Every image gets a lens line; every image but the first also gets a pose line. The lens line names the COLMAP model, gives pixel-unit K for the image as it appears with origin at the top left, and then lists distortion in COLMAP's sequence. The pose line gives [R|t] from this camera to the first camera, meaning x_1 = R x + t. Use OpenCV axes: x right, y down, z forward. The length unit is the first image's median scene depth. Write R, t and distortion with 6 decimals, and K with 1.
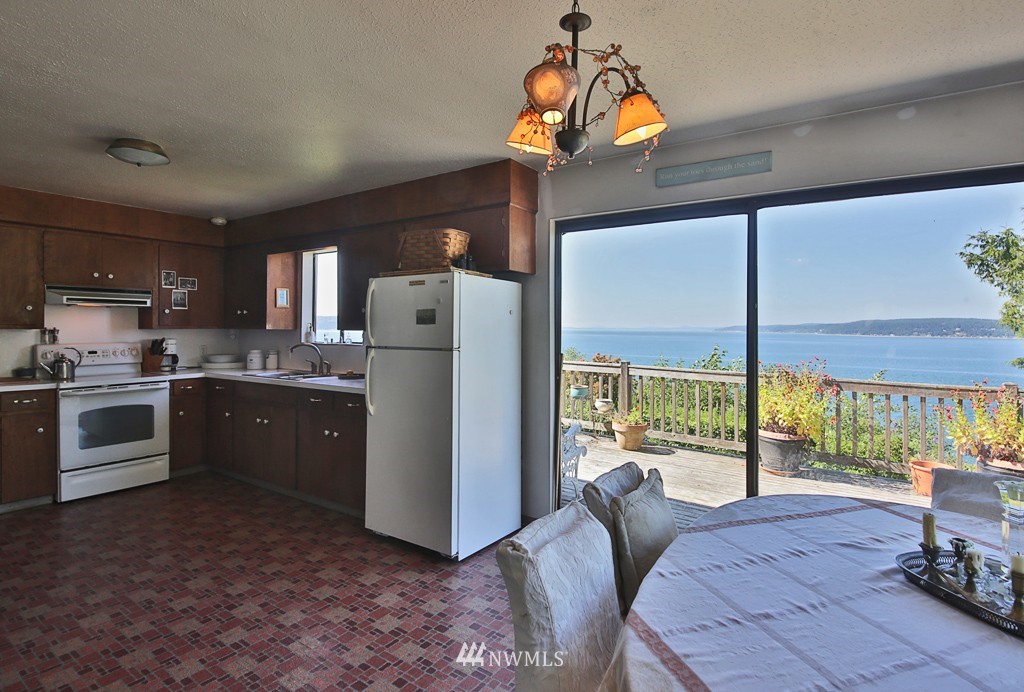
lens RADIAL K [[513.4, 0, 494.5], [0, 513.4, 309.1], [0, 0, 1]] dist [0.001378, -0.018869]
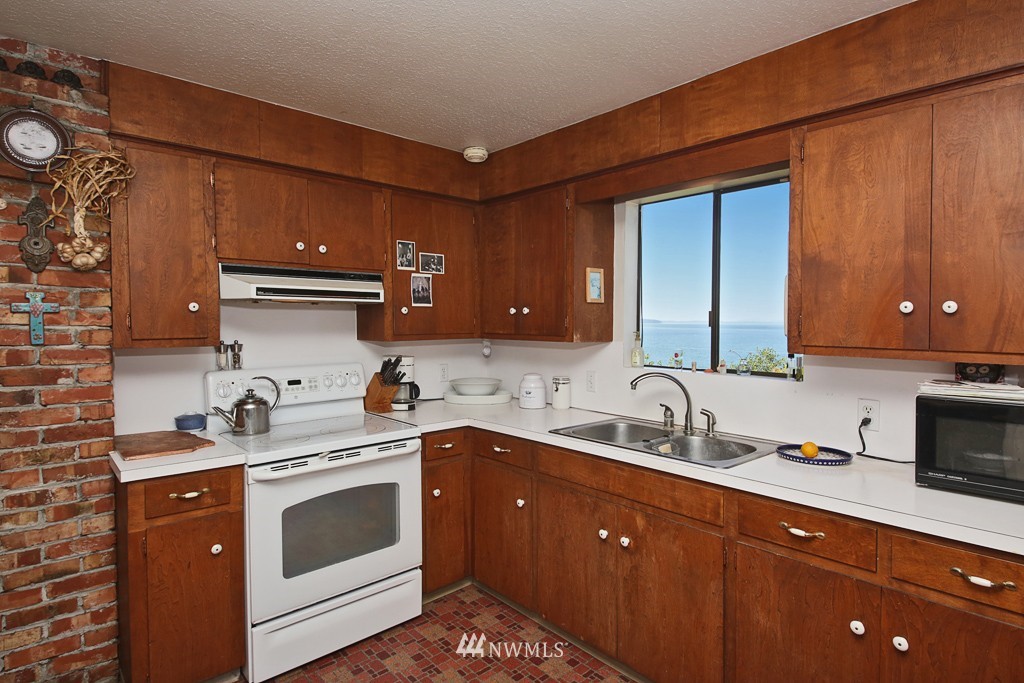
lens RADIAL K [[547.2, 0, 510.2], [0, 547.2, 322.4], [0, 0, 1]] dist [0.030164, -0.030213]
pose [[0.971633, 0.001617, -0.236490, -0.401845], [0.006628, 0.999398, 0.034066, -0.002807], [0.236403, -0.034667, 0.971036, 0.453229]]
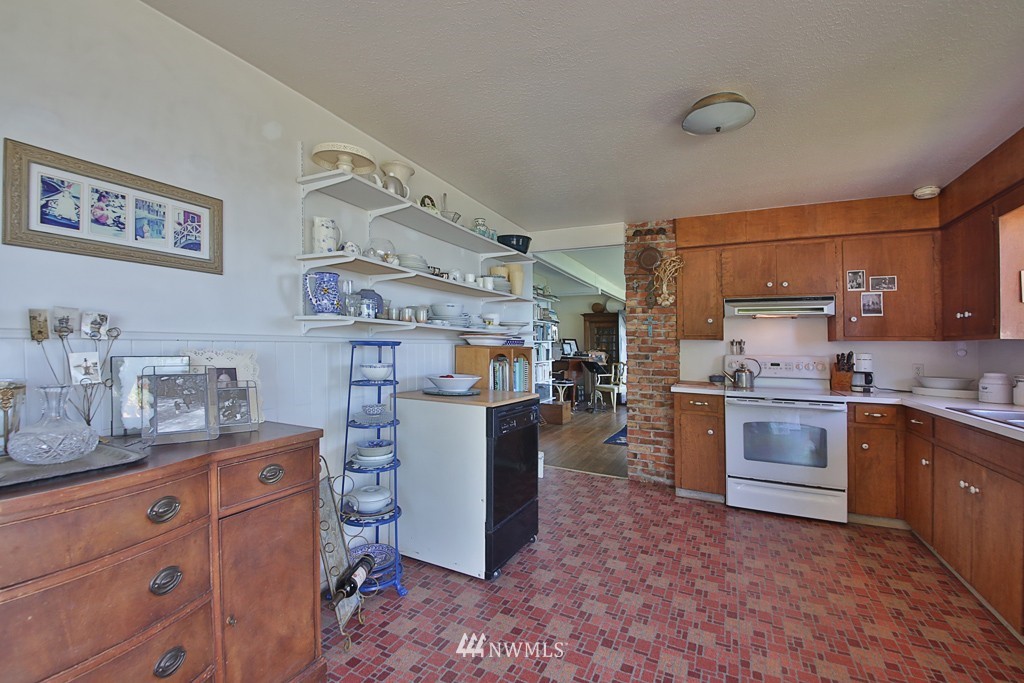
lens RADIAL K [[443.2, 0, 505.3], [0, 443.2, 343.9], [0, 0, 1]] dist [-0.021679, -0.001066]
pose [[0.141293, -0.002621, -0.989964, -0.021582], [0.022387, 0.999749, 0.000549, 0.033095], [0.989715, -0.022240, 0.141316, 0.364573]]
